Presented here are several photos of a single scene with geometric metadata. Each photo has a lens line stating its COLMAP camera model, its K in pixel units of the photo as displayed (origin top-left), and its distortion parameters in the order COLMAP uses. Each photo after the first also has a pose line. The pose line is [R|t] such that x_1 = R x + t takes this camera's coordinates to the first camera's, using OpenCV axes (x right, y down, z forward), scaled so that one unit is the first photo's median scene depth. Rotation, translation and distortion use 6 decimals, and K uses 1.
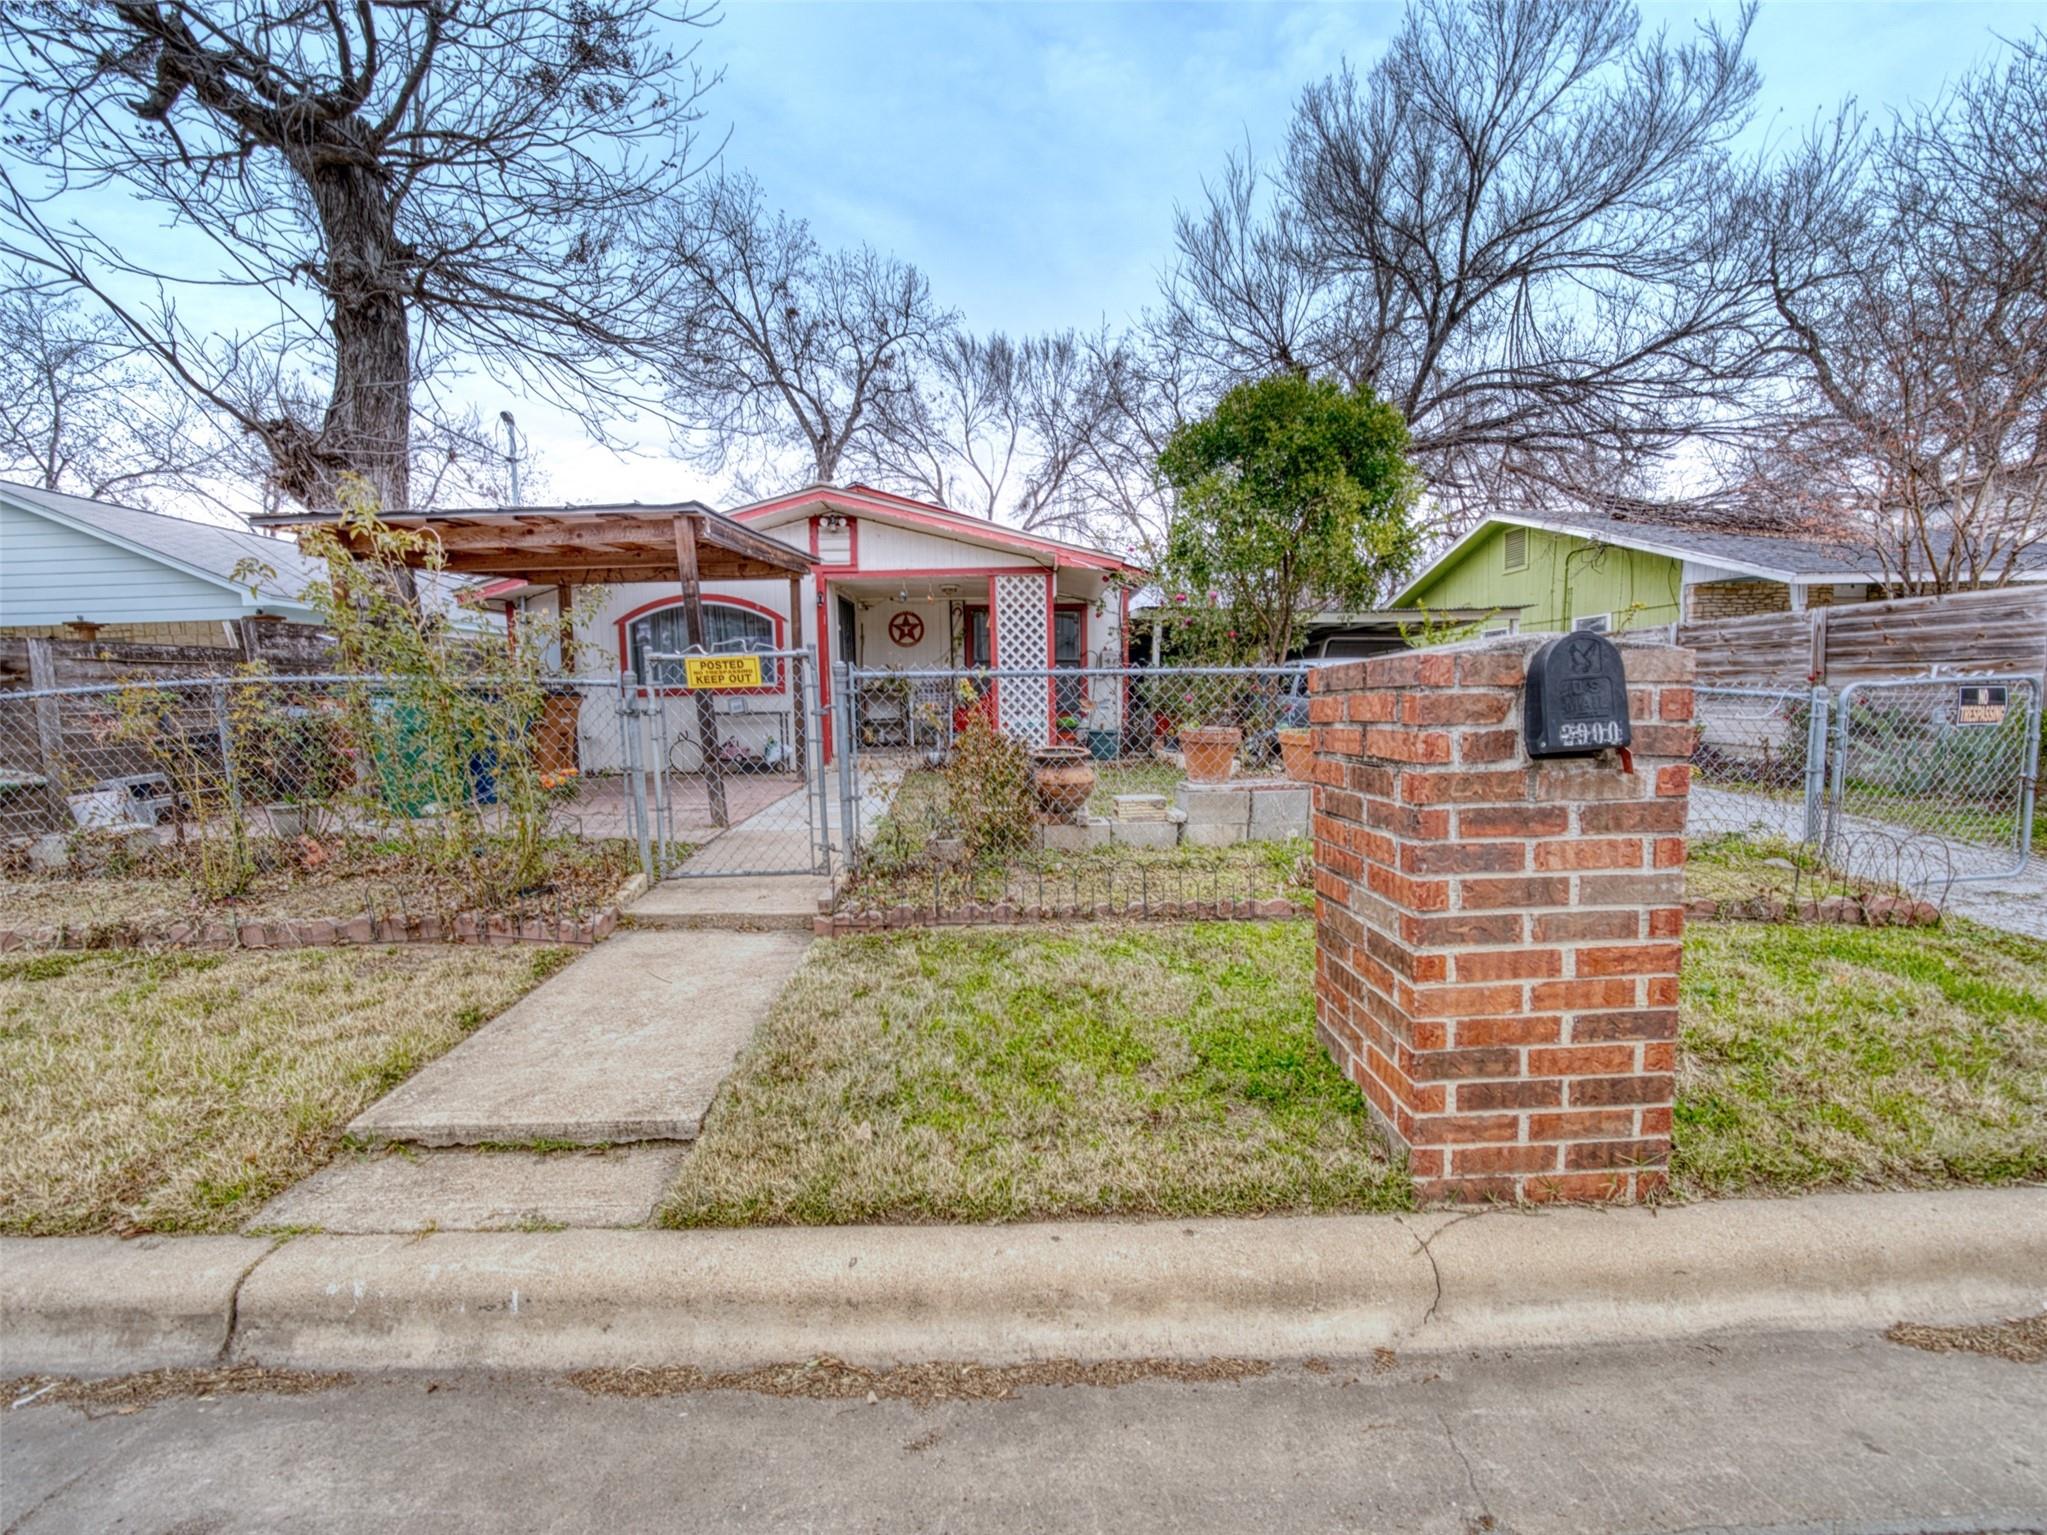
lens RADIAL K [[878.3, 0, 1023.5], [0, 878.3, 767.5], [0, 0, 1]] dist [-0.034129, 0.000553]
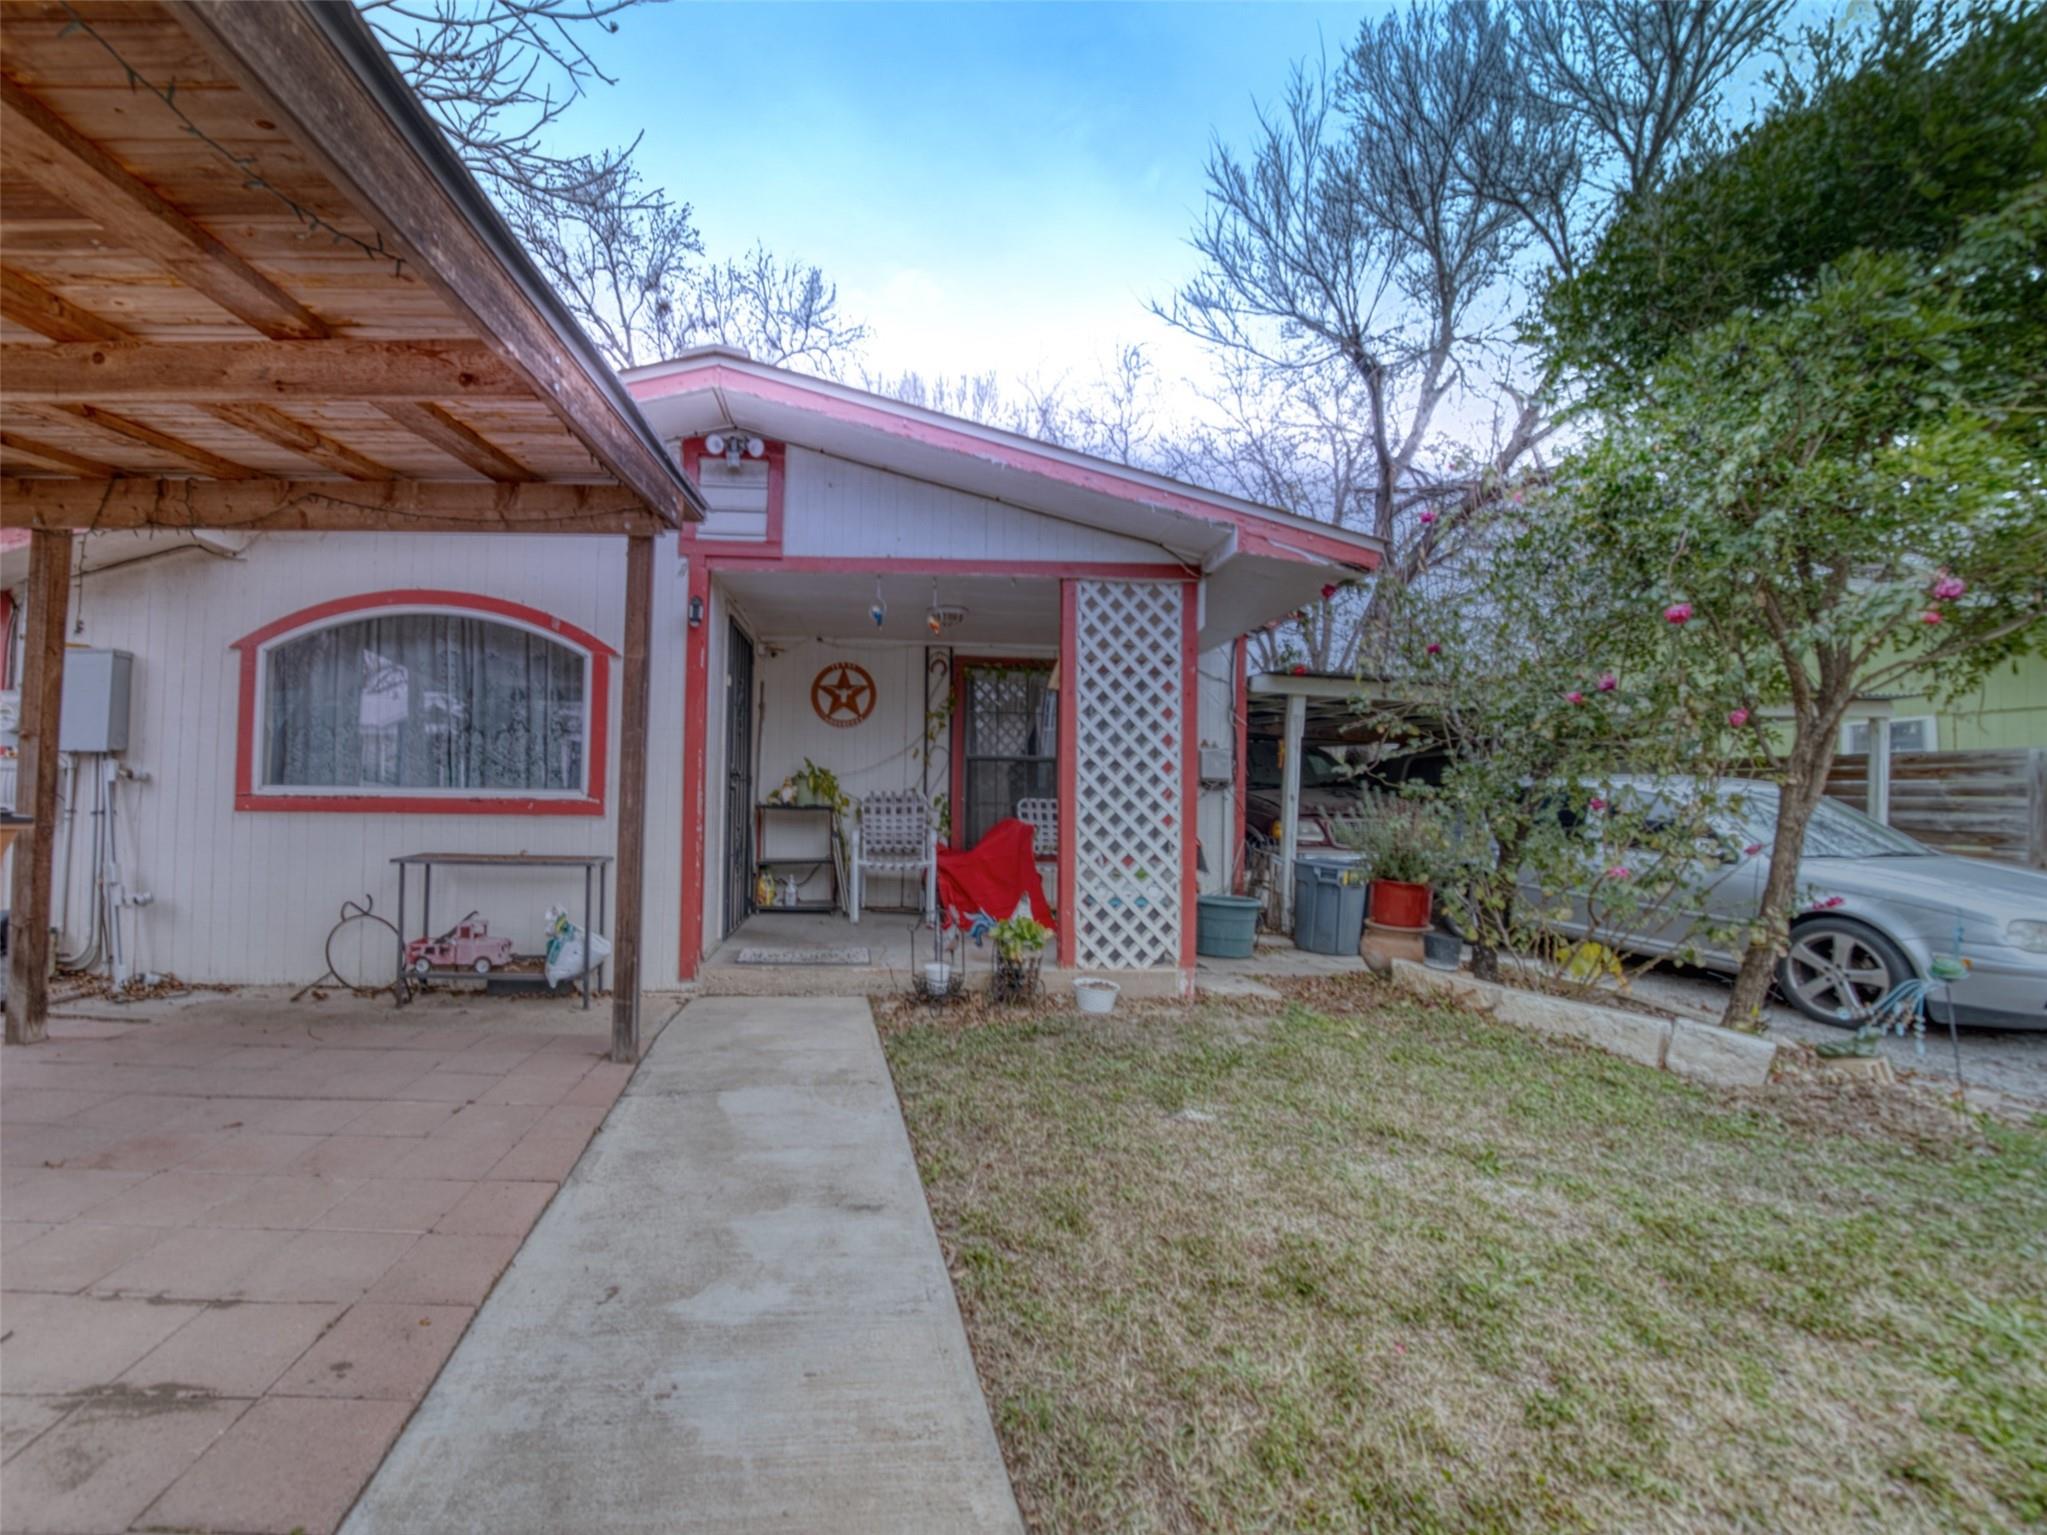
lens RADIAL K [[956.8, 0, 929.3], [0, 956.8, 749.2], [0, 0, 1]] dist [-0.035086, 0.000133]
pose [[0.998619, 0.034529, 0.039584, -0.126281], [-0.029276, 0.991554, -0.126344, -0.061958], [-0.043612, 0.125010, 0.991196, 0.505949]]
